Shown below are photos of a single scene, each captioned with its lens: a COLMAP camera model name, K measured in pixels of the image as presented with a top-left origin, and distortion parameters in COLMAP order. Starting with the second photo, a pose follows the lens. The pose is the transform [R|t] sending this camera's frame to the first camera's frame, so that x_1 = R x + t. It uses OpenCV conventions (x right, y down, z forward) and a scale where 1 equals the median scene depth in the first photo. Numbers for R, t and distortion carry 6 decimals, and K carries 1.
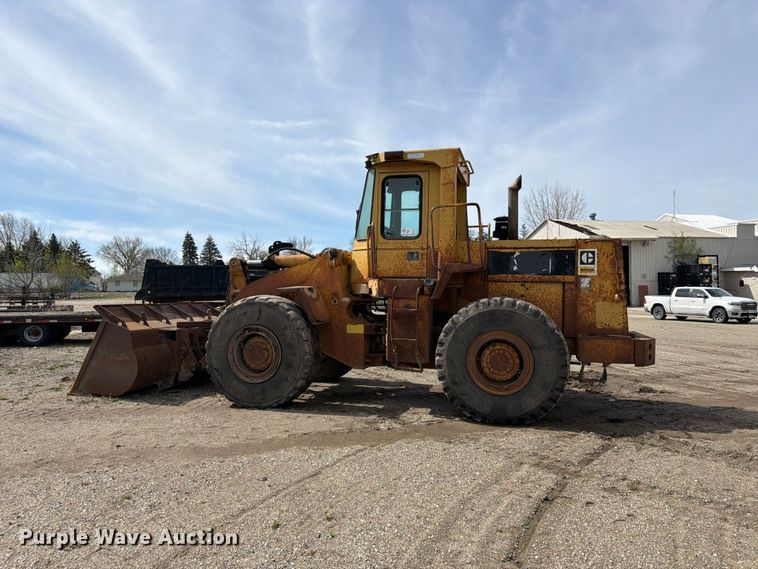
lens RADIAL K [[534.9, 0, 390.6], [0, 534.9, 284.4], [0, 0, 1]] dist [0.052643, -0.063658]
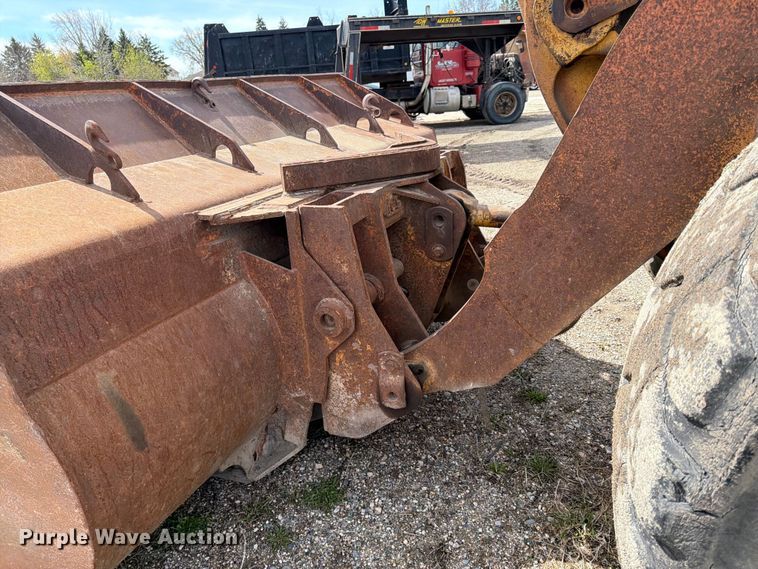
lens RADIAL K [[534.9, 0, 383.3], [0, 534.9, 291.9], [0, 0, 1]] dist [0.052643, -0.063658]
pose [[0.985211, 0.000480, -0.171347, -0.371799], [0.065170, 0.923796, 0.377299, 0.046703], [0.158471, -0.382885, 0.910102, 0.922704]]
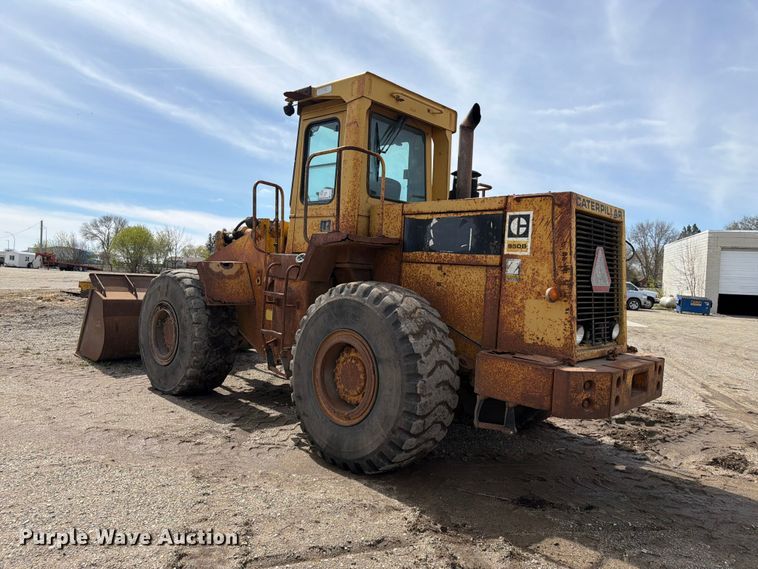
lens RADIAL K [[534.9, 0, 394.7], [0, 534.9, 288.3], [0, 0, 1]] dist [0.052643, -0.063658]
pose [[0.878764, 0.054655, -0.474117, 0.500792], [-0.043501, 0.998458, 0.034472, 0.005718], [0.475270, -0.009668, 0.879787, 0.373661]]
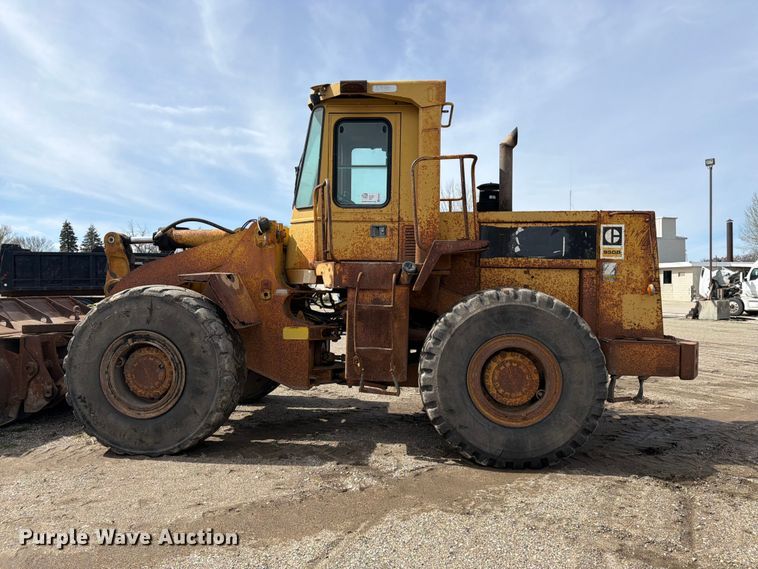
lens RADIAL K [[534.9, 0, 382.6], [0, 534.9, 285.9], [0, 0, 1]] dist [0.052643, -0.063658]
pose [[0.985545, 0.001739, 0.169404, -0.074328], [-0.003786, 0.999924, 0.011761, 0.011936], [-0.169371, -0.012232, 0.985476, 0.290243]]
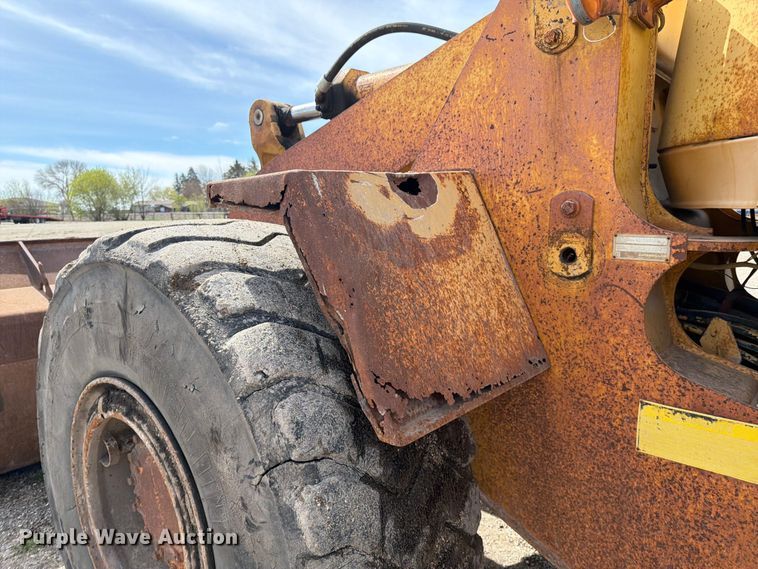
lens RADIAL K [[532.4, 0, 385.8], [0, 532.4, 282.2], [0, 0, 1]] dist [0.045710, -0.055636]
pose [[0.895850, 0.049779, -0.441559, -0.083250], [0.020017, 0.988176, 0.152013, 0.013855], [0.443905, -0.145020, 0.884261, 0.851446]]
